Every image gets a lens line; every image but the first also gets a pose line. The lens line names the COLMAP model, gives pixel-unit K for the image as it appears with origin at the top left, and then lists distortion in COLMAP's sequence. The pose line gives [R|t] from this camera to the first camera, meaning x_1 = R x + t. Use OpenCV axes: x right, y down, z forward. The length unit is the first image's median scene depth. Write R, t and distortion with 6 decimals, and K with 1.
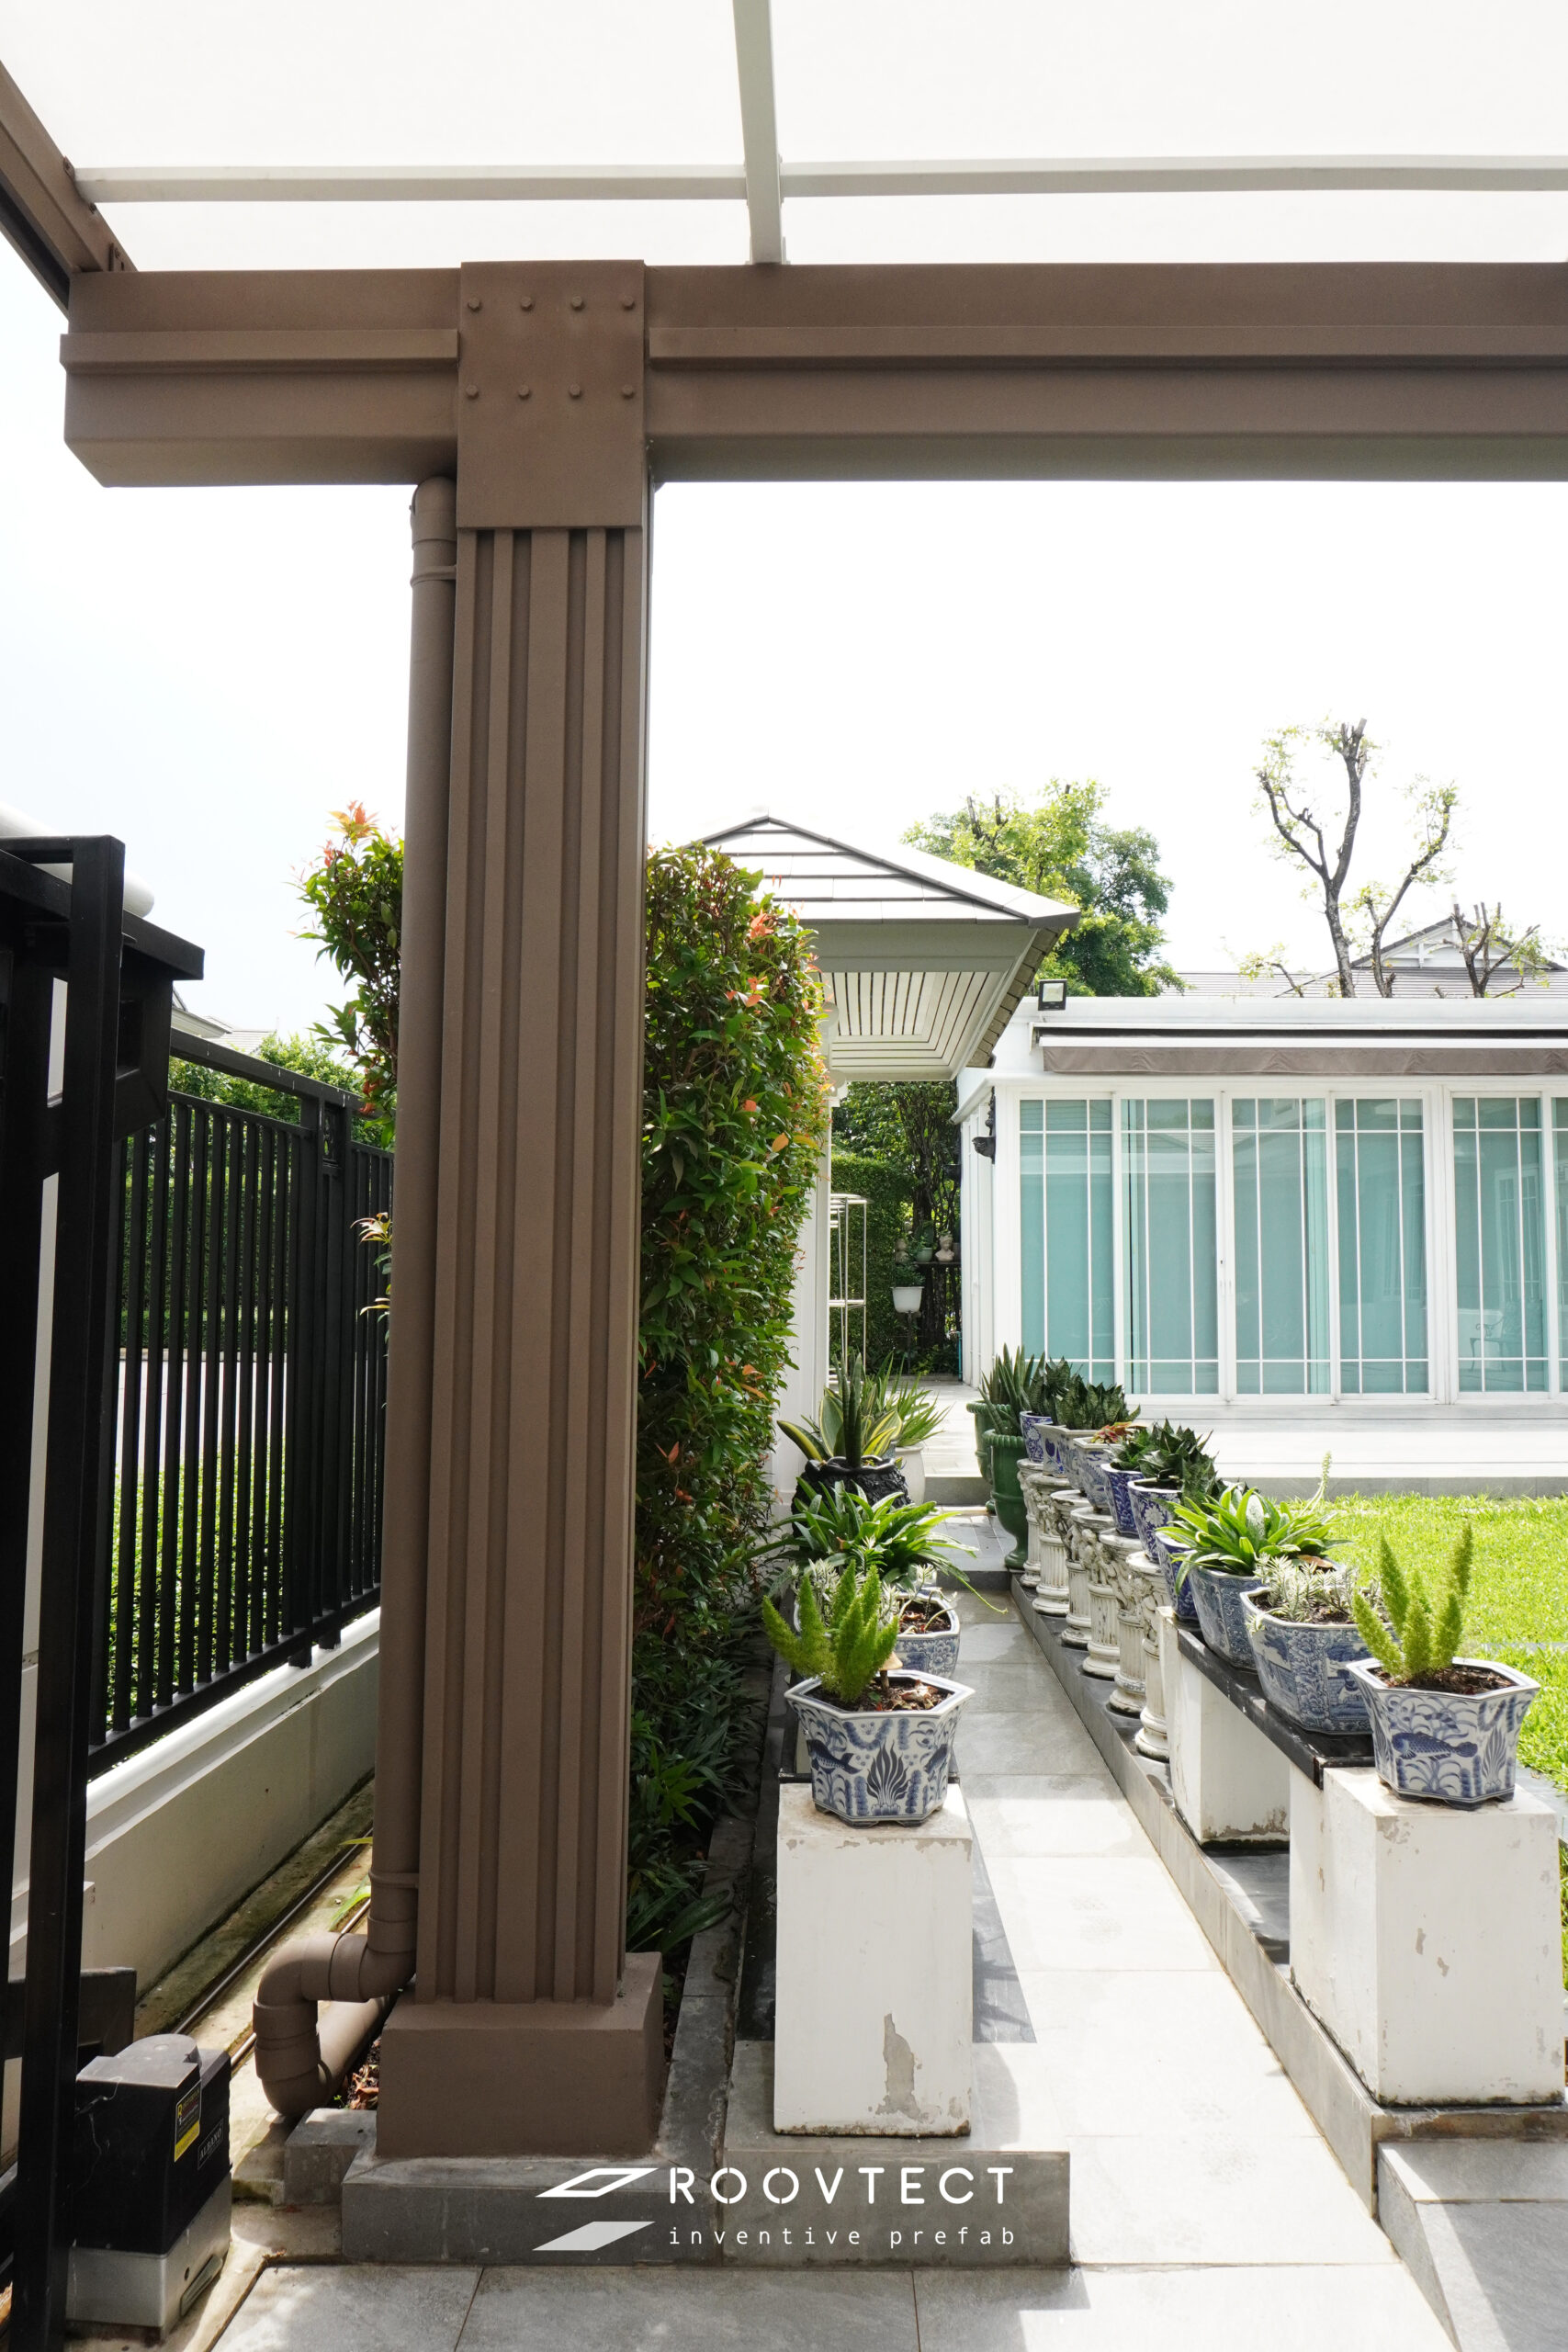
lens RADIAL K [[1603.2, 0, 784.0], [0, 1603.2, 1176.0], [0, 0, 1]] dist [-0.059403, 0.010106]
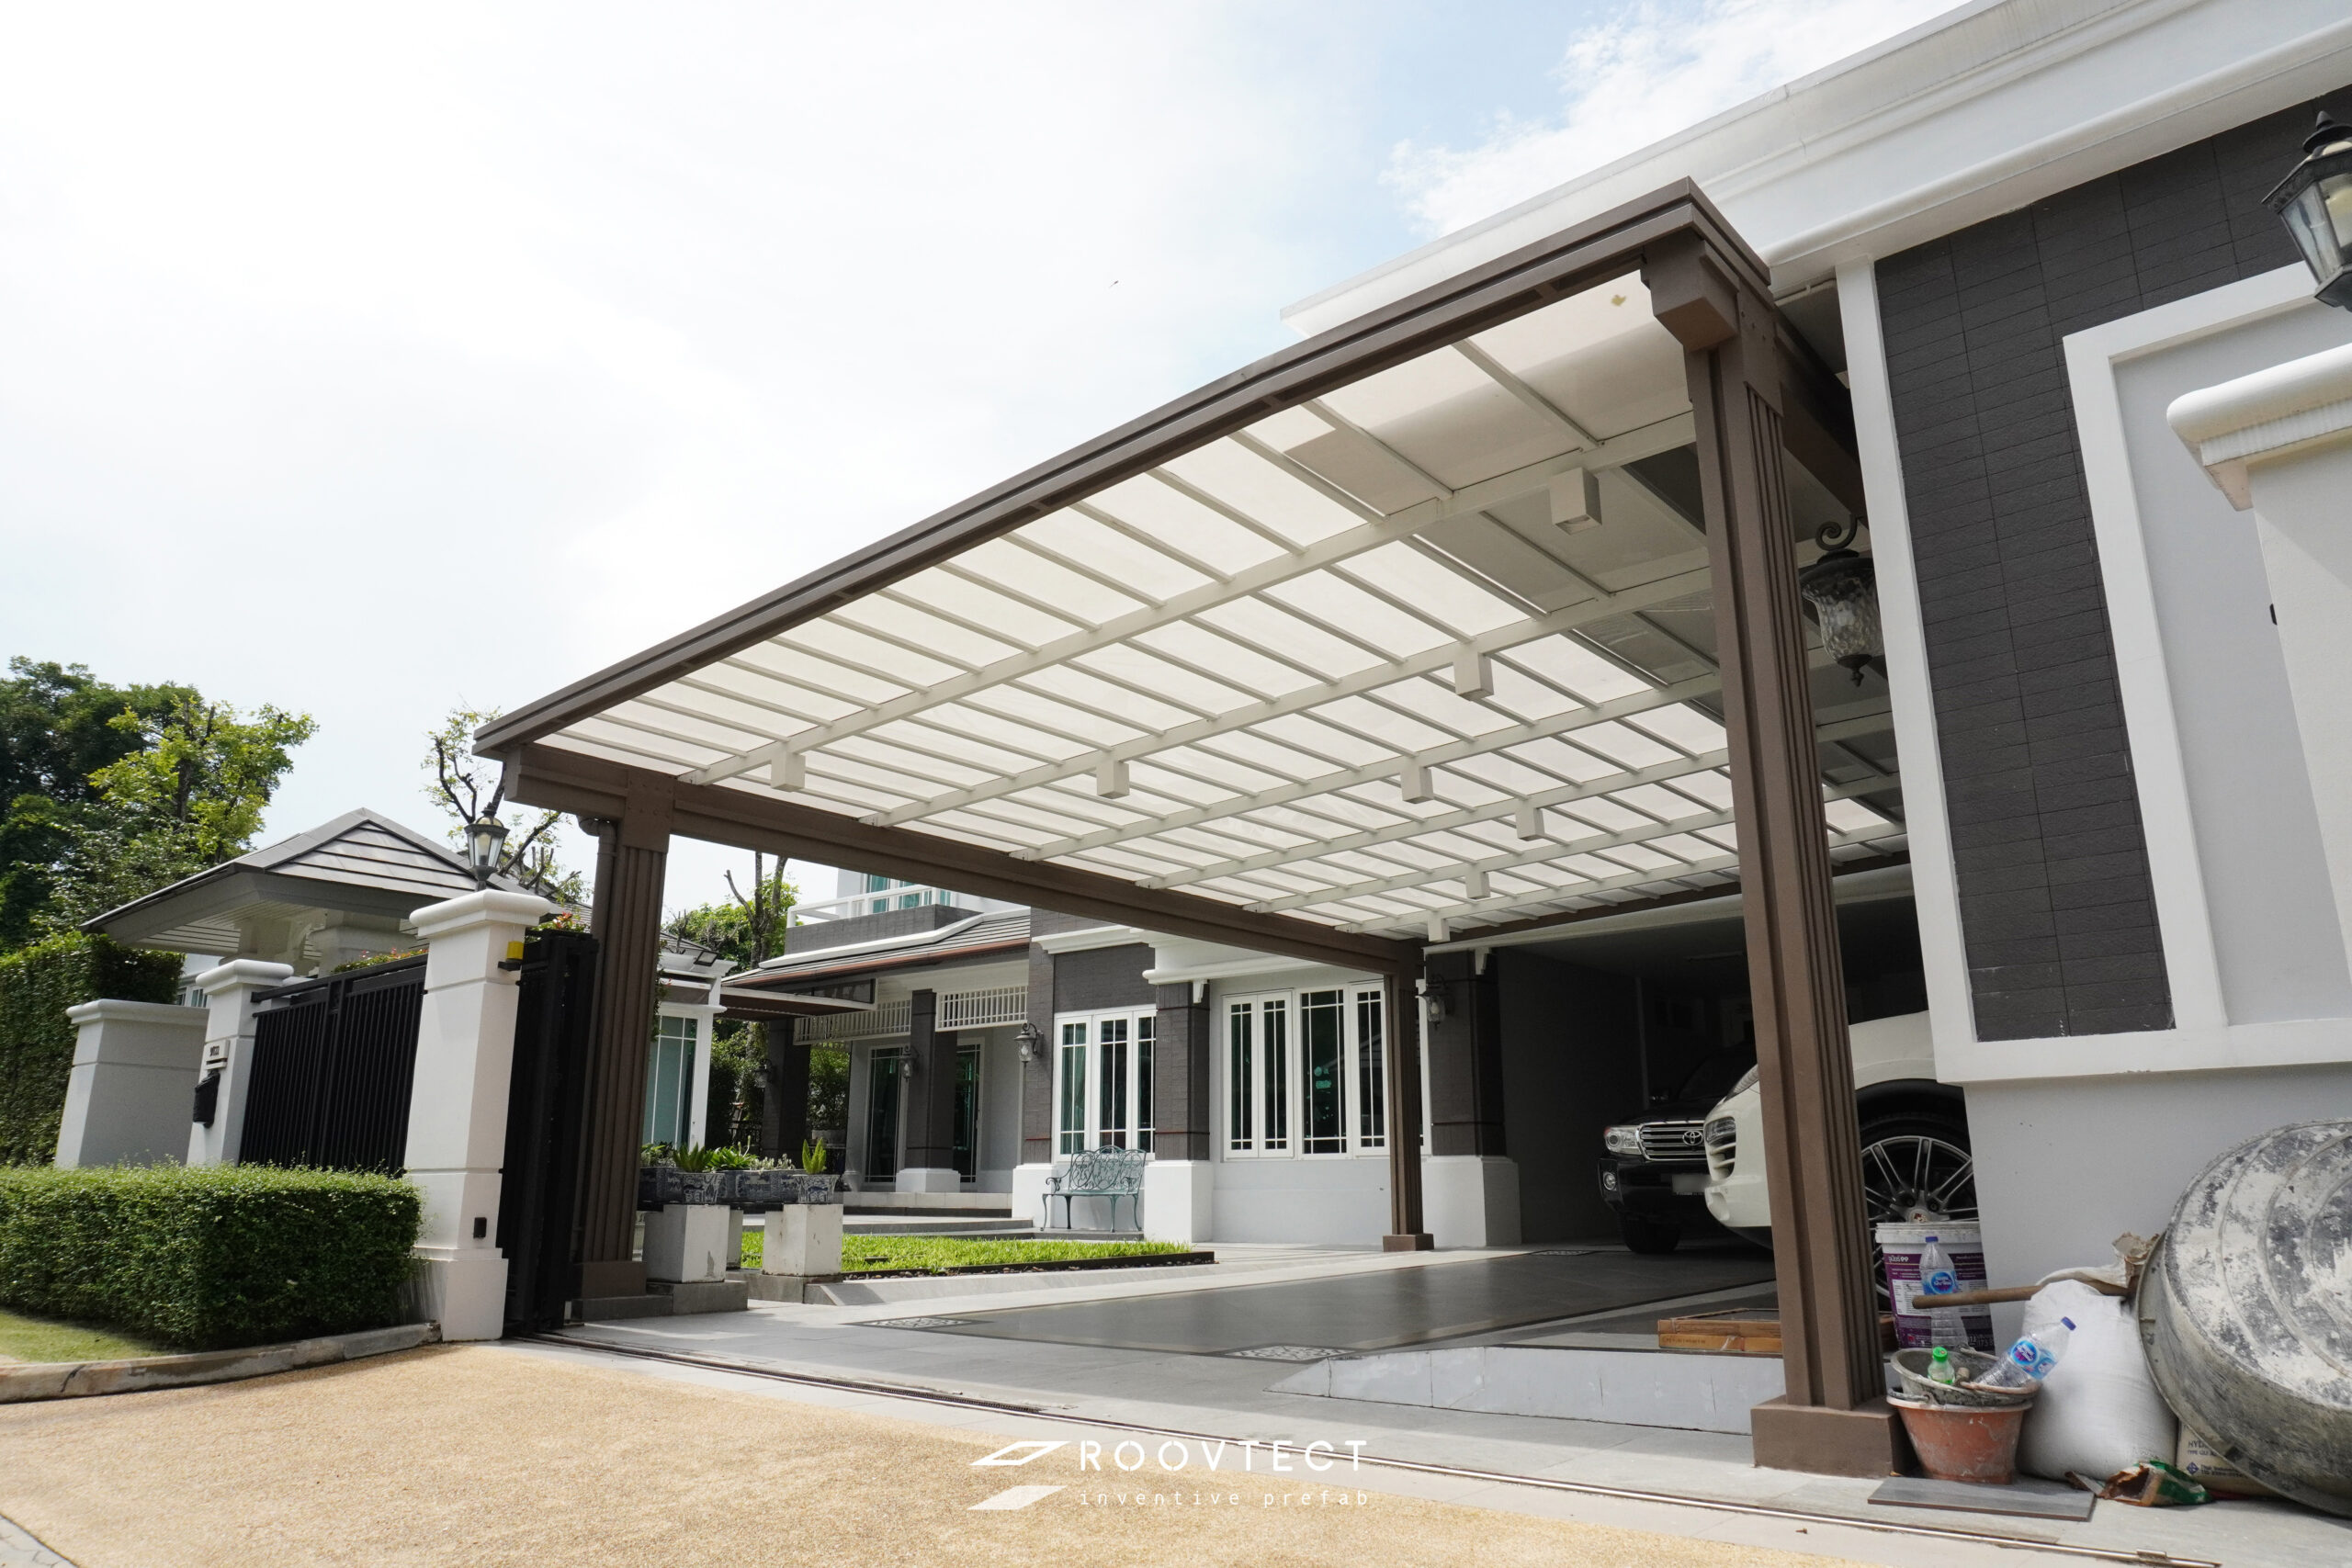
lens RADIAL K [[1603.2, 0, 1243.8], [0, 1603.2, 734.8], [0, 0, 1]] dist [-0.059403, 0.010106]
pose [[0.606065, 0.221308, 0.764008, -0.298192], [-0.055152, 0.969895, -0.237196, 0.016596], [-0.793500, 0.101620, 0.600025, -0.316314]]
